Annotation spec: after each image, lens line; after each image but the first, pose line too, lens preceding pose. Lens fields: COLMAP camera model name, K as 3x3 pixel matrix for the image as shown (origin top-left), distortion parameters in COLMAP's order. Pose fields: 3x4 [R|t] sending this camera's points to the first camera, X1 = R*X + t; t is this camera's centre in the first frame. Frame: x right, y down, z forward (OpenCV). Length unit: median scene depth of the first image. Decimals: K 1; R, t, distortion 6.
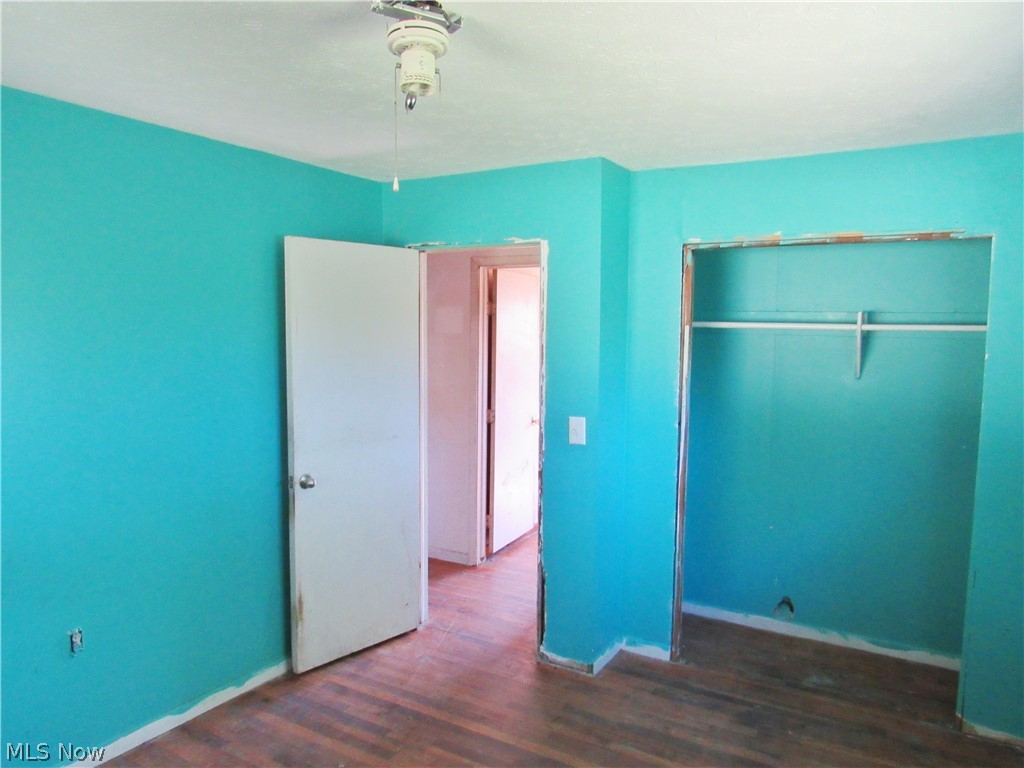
lens RADIAL K [[743.7, 0, 516.2], [0, 743.7, 384.5], [0, 0, 1]] dist [-0.001730, 0.007326]
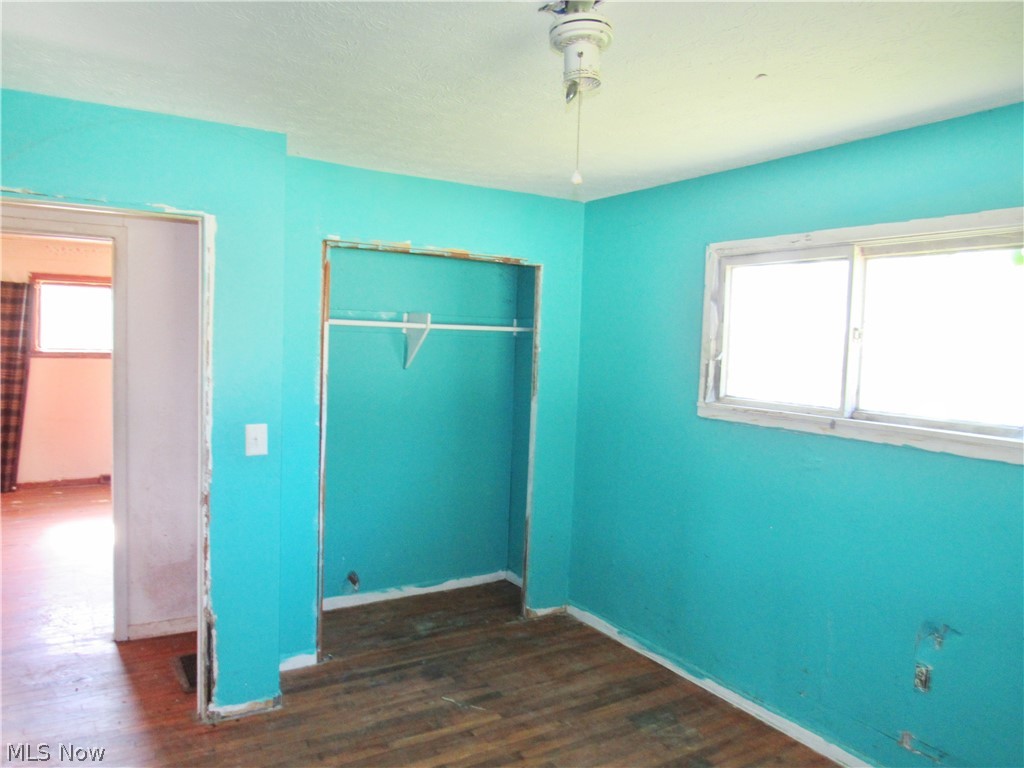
lens RADIAL K [[743.7, 0, 515.1], [0, 743.7, 383.9], [0, 0, 1]] dist [-0.001730, 0.007326]
pose [[0.465671, -0.053635, 0.883331, -0.543957], [0.037019, 0.998469, 0.041110, -0.028432], [-0.884183, 0.013556, 0.466943, 0.319228]]
